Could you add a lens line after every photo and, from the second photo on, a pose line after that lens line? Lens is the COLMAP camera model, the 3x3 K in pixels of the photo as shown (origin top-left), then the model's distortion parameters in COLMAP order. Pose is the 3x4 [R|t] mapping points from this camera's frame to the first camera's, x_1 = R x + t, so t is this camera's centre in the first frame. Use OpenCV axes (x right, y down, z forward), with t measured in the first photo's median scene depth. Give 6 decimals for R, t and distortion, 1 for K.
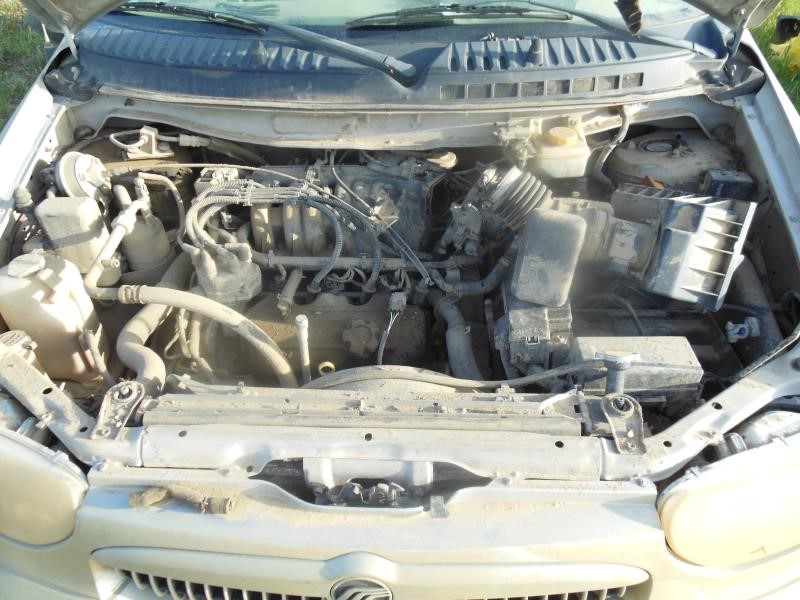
lens RADIAL K [[589.1, 0, 400.0], [0, 589.1, 300.0], [0, 0, 1]] dist [-0.075873, 0.093872]
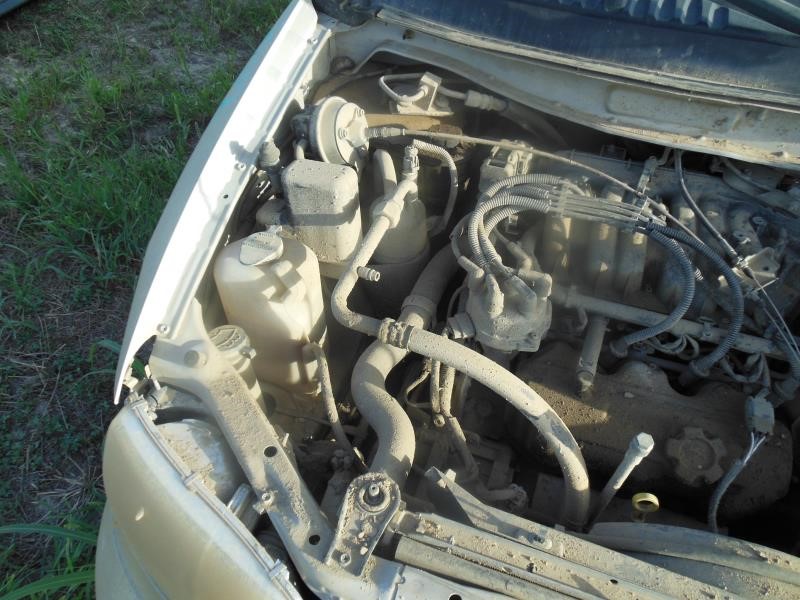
lens RADIAL K [[589.1, 0, 400.0], [0, 589.1, 300.0], [0, 0, 1]] dist [-0.075873, 0.093872]
pose [[0.946659, 0.229368, -0.226333, -0.252738], [-0.201496, 0.969476, 0.139701, -0.122987], [0.251467, -0.086644, 0.963980, 0.268212]]
